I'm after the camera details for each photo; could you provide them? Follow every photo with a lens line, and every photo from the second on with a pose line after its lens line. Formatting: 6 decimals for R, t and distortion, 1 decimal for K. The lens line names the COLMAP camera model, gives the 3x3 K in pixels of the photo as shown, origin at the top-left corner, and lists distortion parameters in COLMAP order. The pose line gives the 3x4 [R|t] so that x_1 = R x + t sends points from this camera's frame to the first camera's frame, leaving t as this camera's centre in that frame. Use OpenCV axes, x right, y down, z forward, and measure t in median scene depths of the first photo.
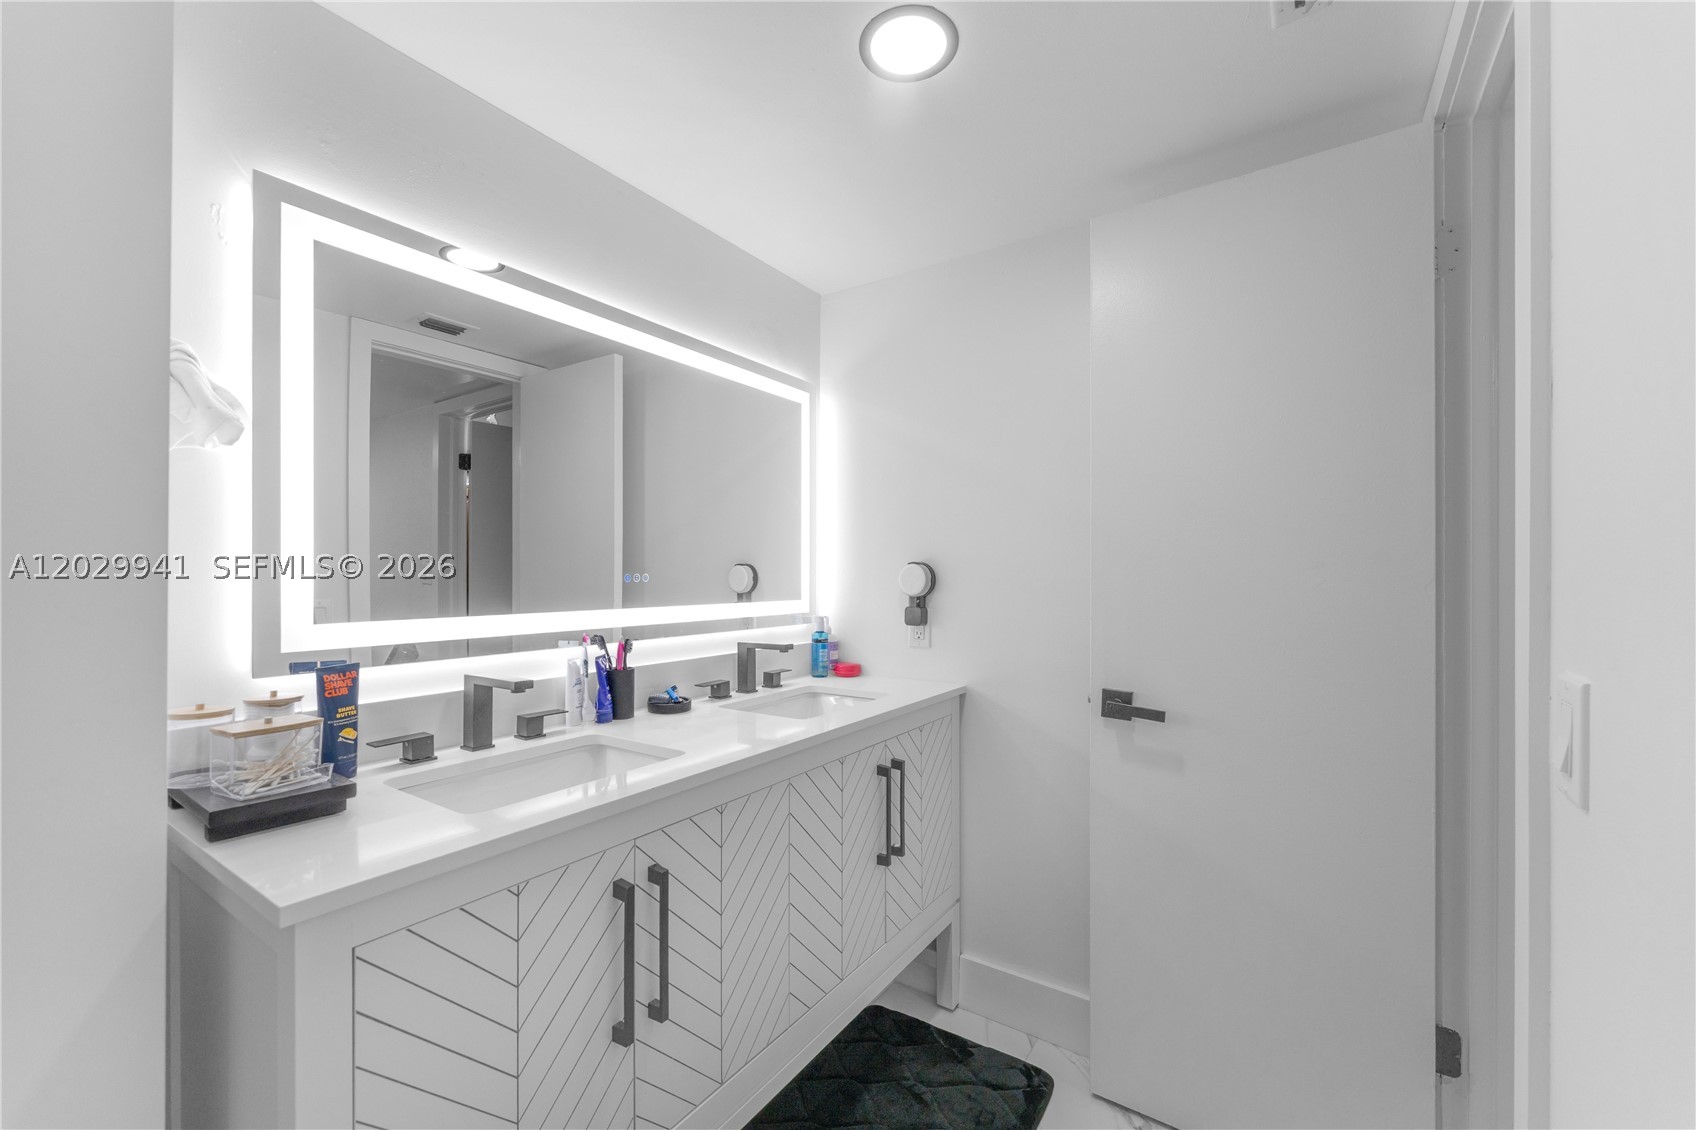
lens RADIAL K [[686.5, 0, 848.0], [0, 686.5, 565.0], [0, 0, 1]] dist [-0.001620, -0.000190]
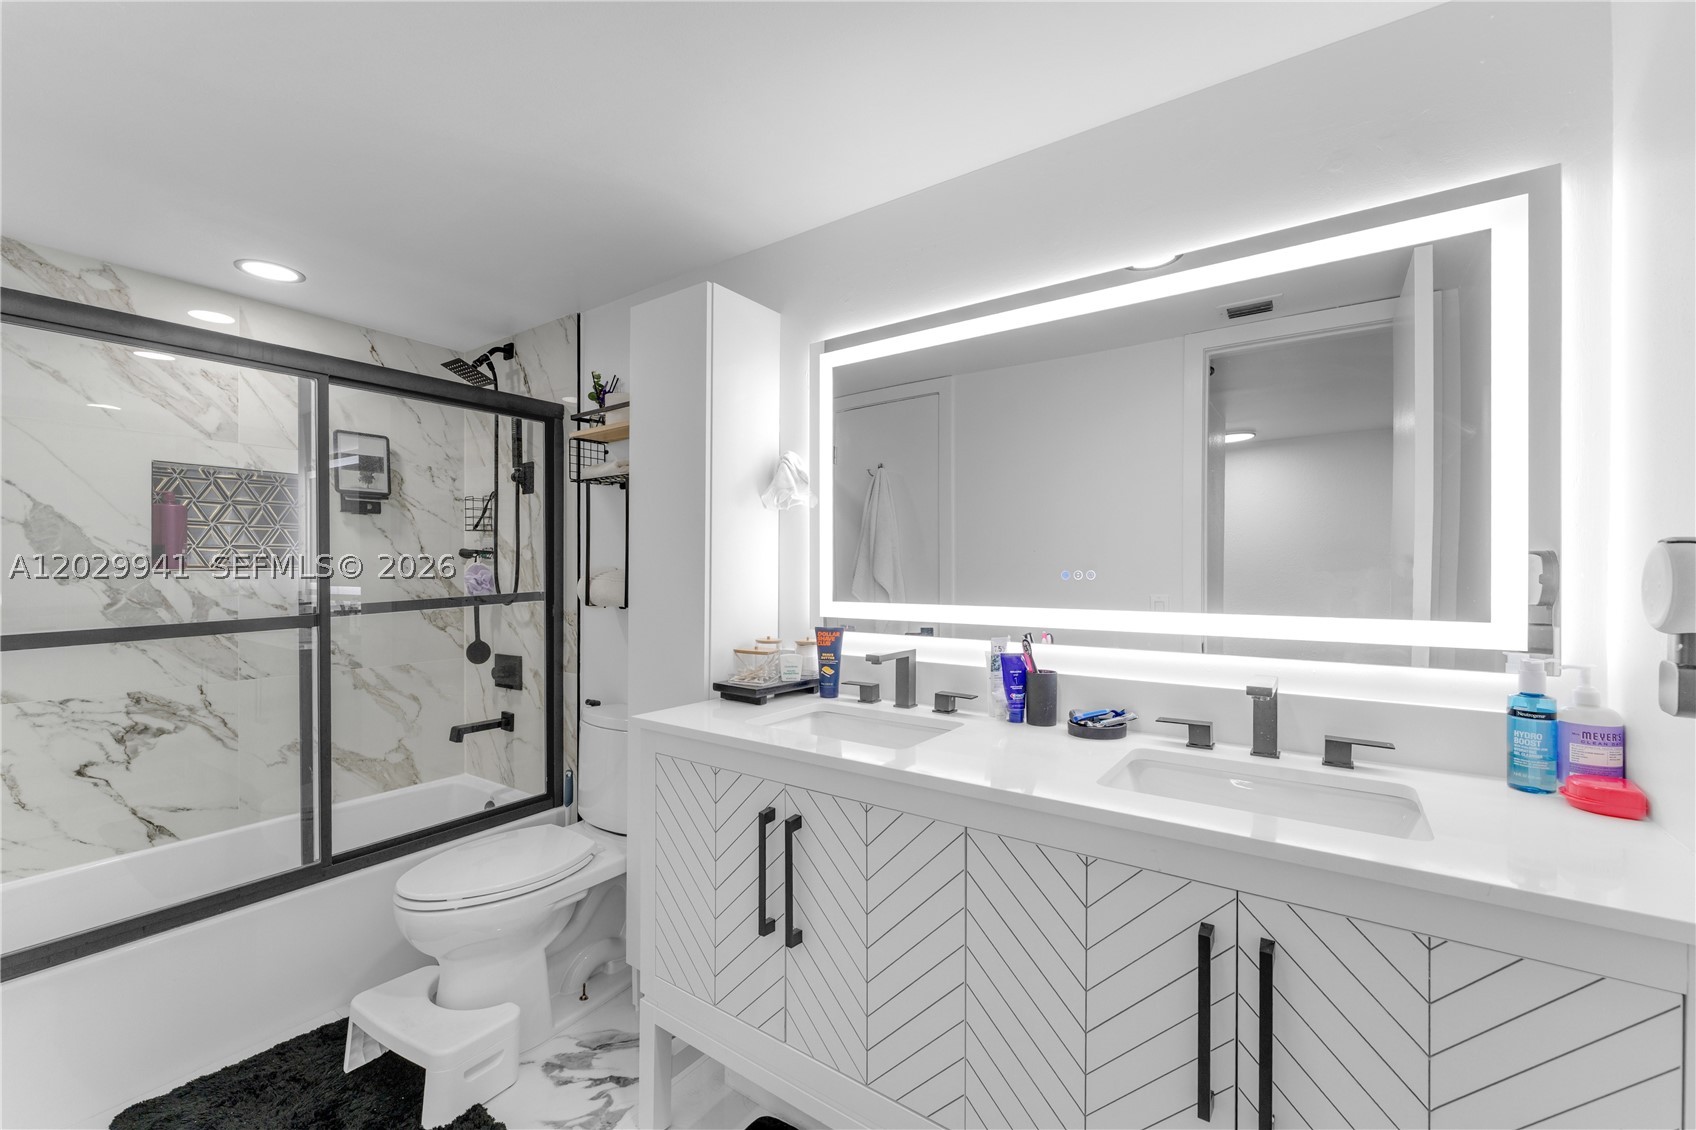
lens RADIAL K [[686.5, 0, 848.0], [0, 686.5, 565.0], [0, 0, 1]] dist [-0.001620, -0.000190]
pose [[-0.007883, 0.000078, -0.999969, 0.720120], [0.015441, 0.999881, -0.000044, -0.001033], [0.999850, -0.015441, -0.007883, 0.862637]]
